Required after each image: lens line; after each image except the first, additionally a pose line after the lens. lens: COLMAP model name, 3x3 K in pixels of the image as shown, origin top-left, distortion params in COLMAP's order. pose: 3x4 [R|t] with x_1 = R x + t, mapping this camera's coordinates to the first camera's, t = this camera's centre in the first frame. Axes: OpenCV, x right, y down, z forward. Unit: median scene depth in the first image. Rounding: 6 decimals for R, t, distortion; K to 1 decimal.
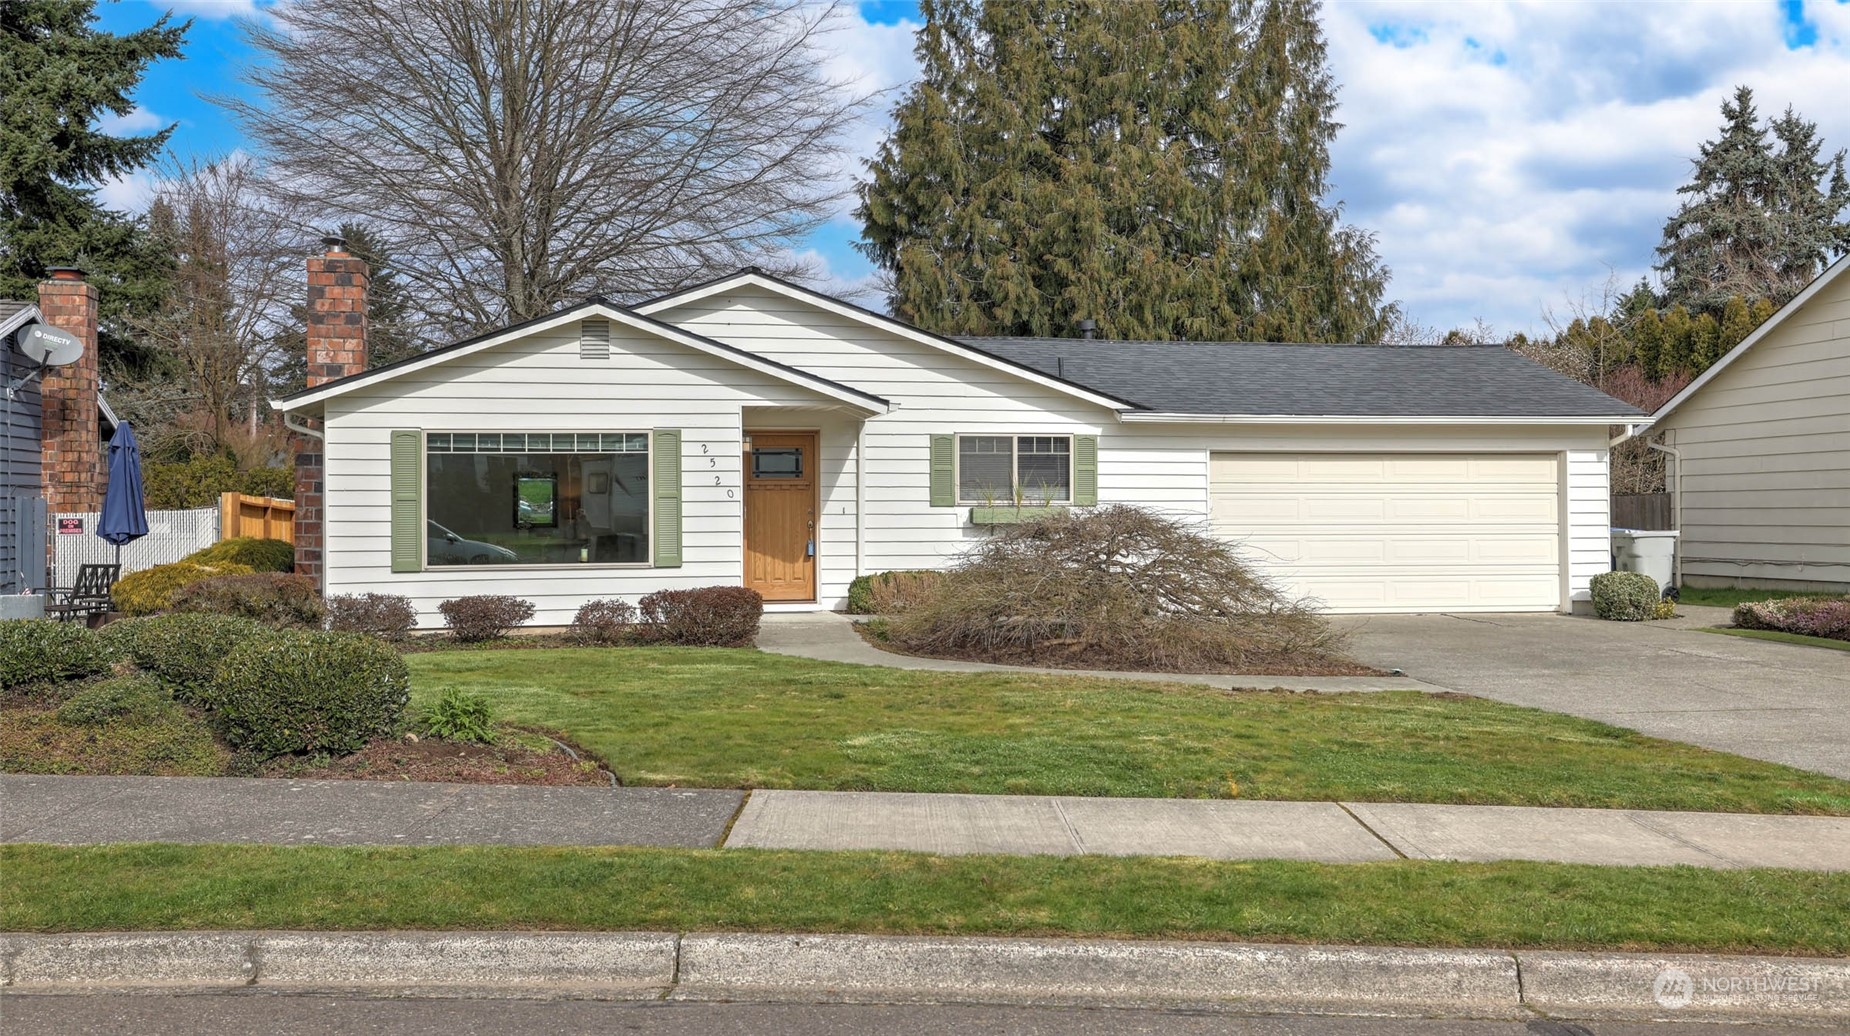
lens RADIAL K [[1808.7, 0, 927.4], [0, 1808.7, 527.4], [0, 0, 1]] dist [0.169543, 0.000000]
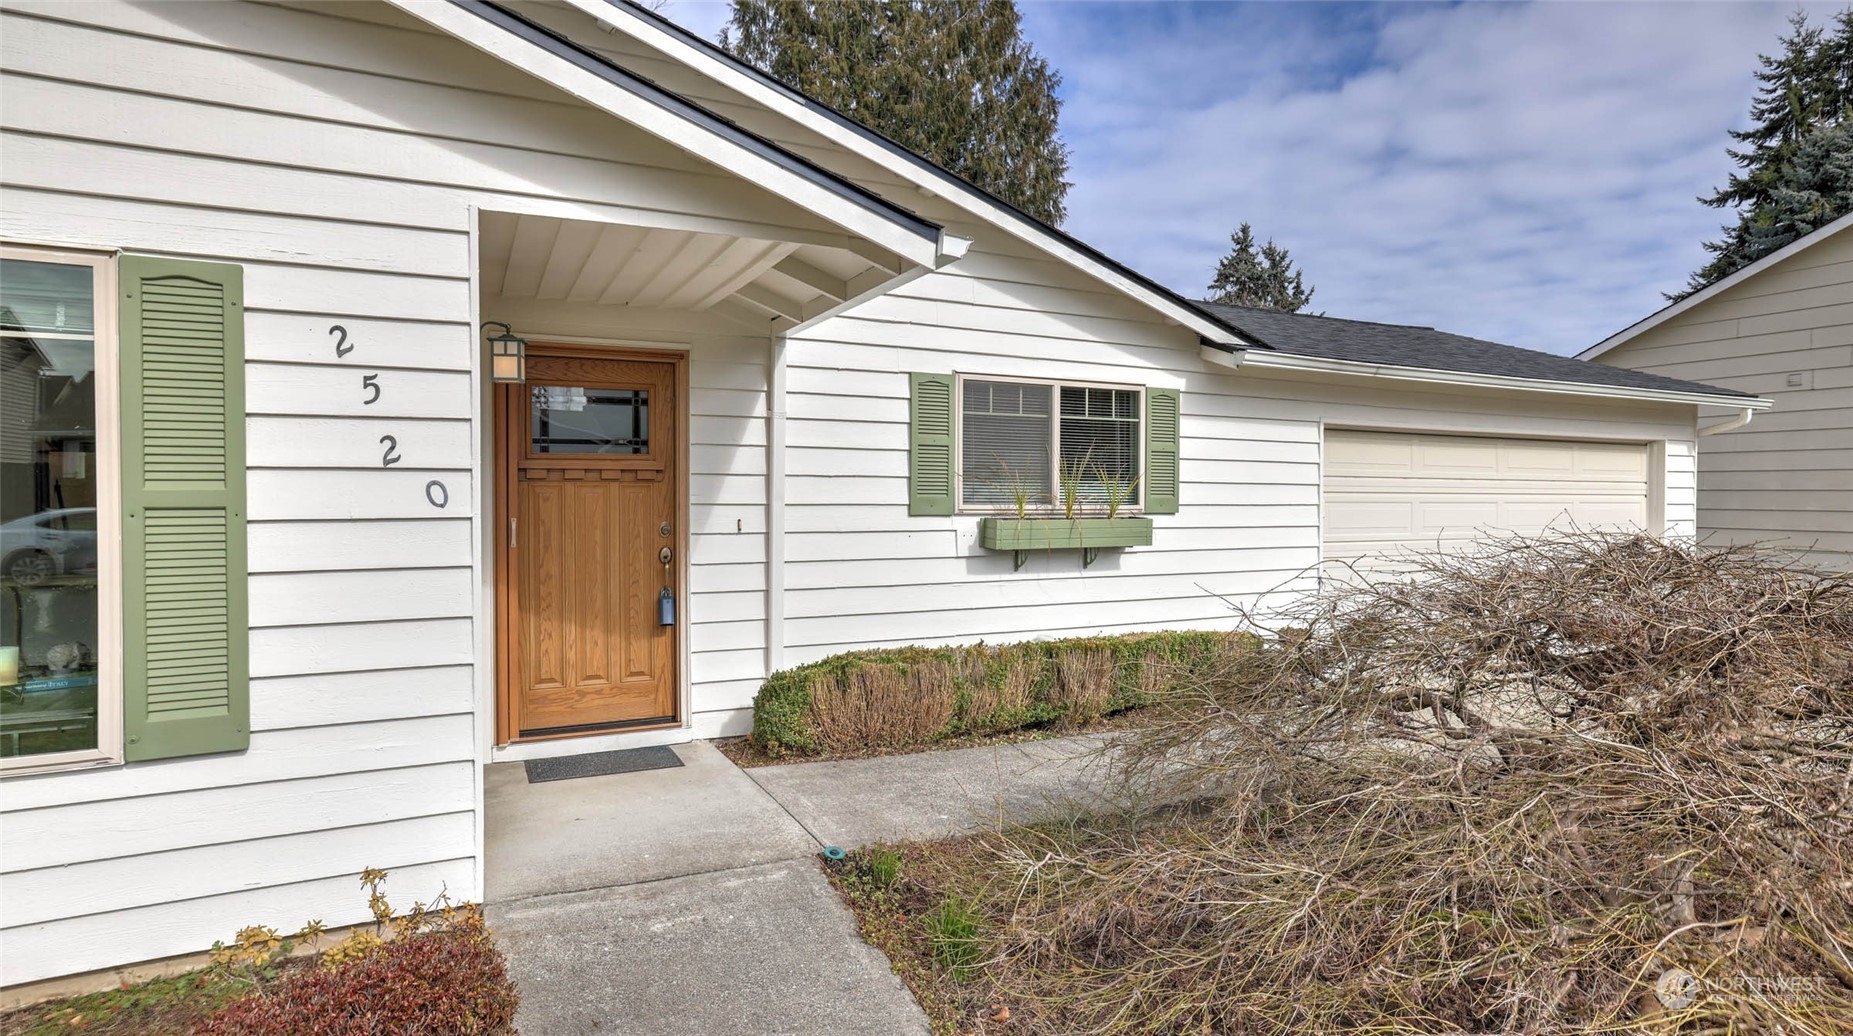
lens RADIAL K [[968.7, 0, 921.2], [0, 968.7, 511.3], [0, 0, 1]] dist [0.002924, 0.003224]
pose [[0.967710, 0.003330, 0.252045, -0.063487], [-0.007073, 0.999878, 0.013946, -0.016746], [-0.251968, -0.015279, 0.967615, 0.736631]]
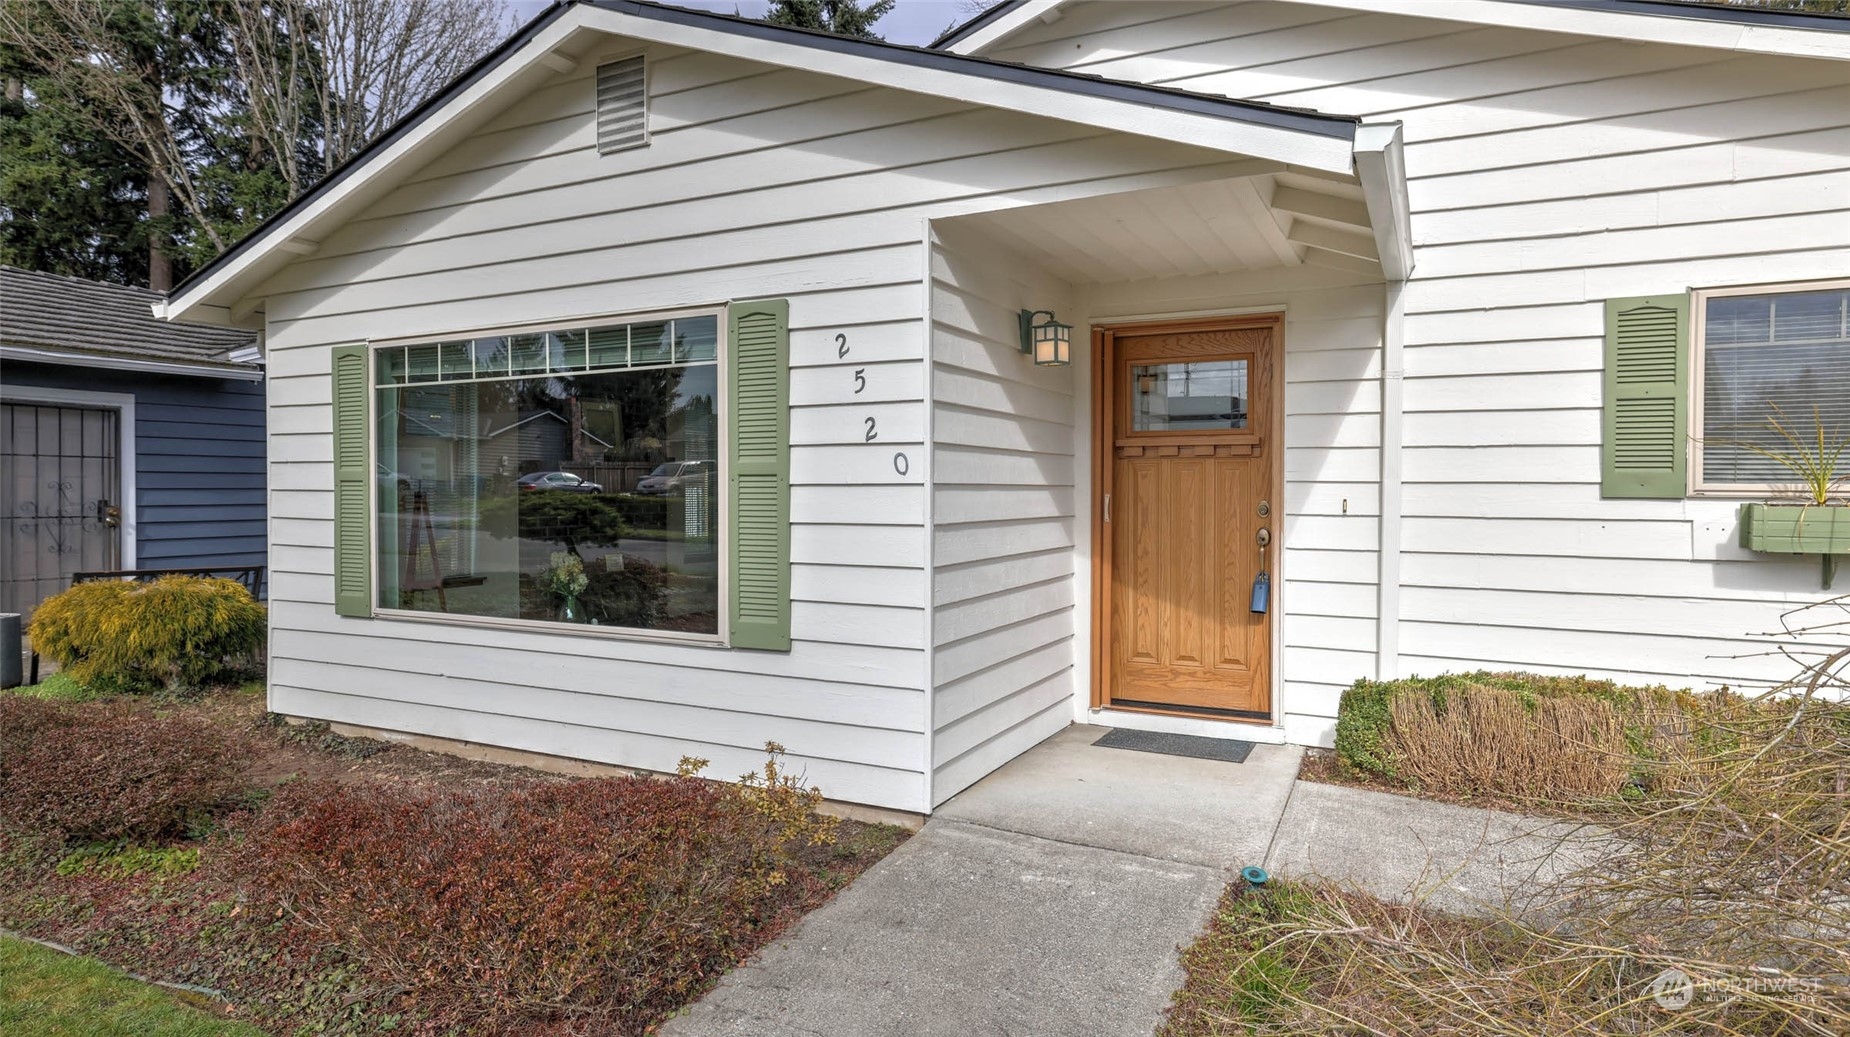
lens RADIAL K [[1051.2, 0, 918.3], [0, 1051.2, 508.5], [0, 0, 1]] dist [-0.003666, 0.003457]
pose [[0.791427, 0.020047, -0.610935, 0.021903], [-0.009763, 0.999749, 0.020158, -0.012561], [0.611186, -0.009989, 0.791424, 0.747328]]
